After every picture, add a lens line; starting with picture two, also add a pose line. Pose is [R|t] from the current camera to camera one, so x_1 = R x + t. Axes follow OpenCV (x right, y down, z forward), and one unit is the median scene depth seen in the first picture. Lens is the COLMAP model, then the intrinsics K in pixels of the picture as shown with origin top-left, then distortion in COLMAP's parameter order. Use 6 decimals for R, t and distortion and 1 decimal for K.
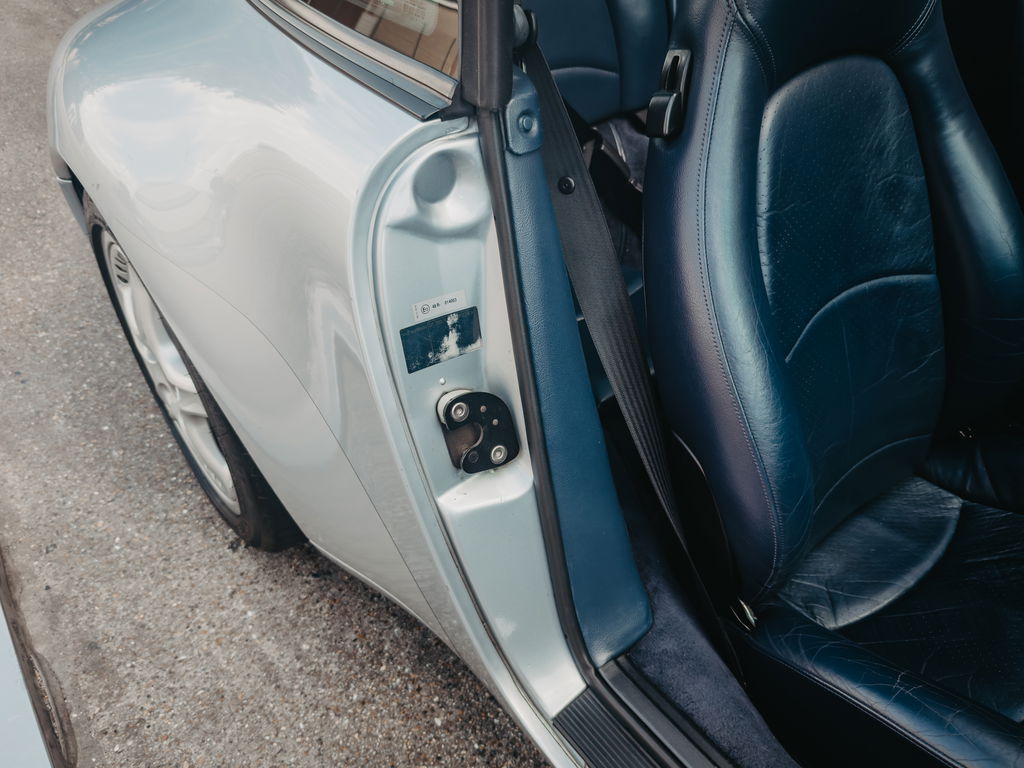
lens RADIAL K [[765.9, 0, 511.4], [0, 765.9, 382.4], [0, 0, 1]] dist [-0.035734, 0.002076]
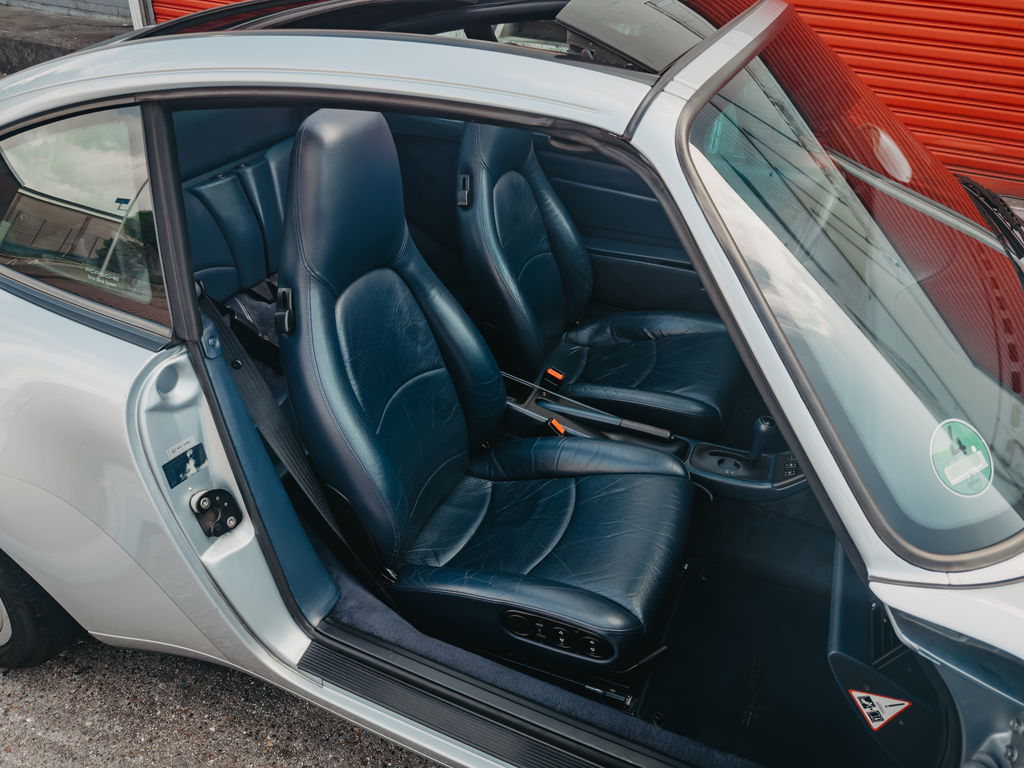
lens RADIAL K [[719.5, 0, 509.3], [0, 719.5, 381.6], [0, 0, 1]] dist [-0.004266, 0.005127]
pose [[0.860186, -0.193268, 0.471941, -0.159250], [0.240165, 0.969885, -0.040553, 0.001936], [-0.449891, 0.148226, 0.880697, -0.671676]]
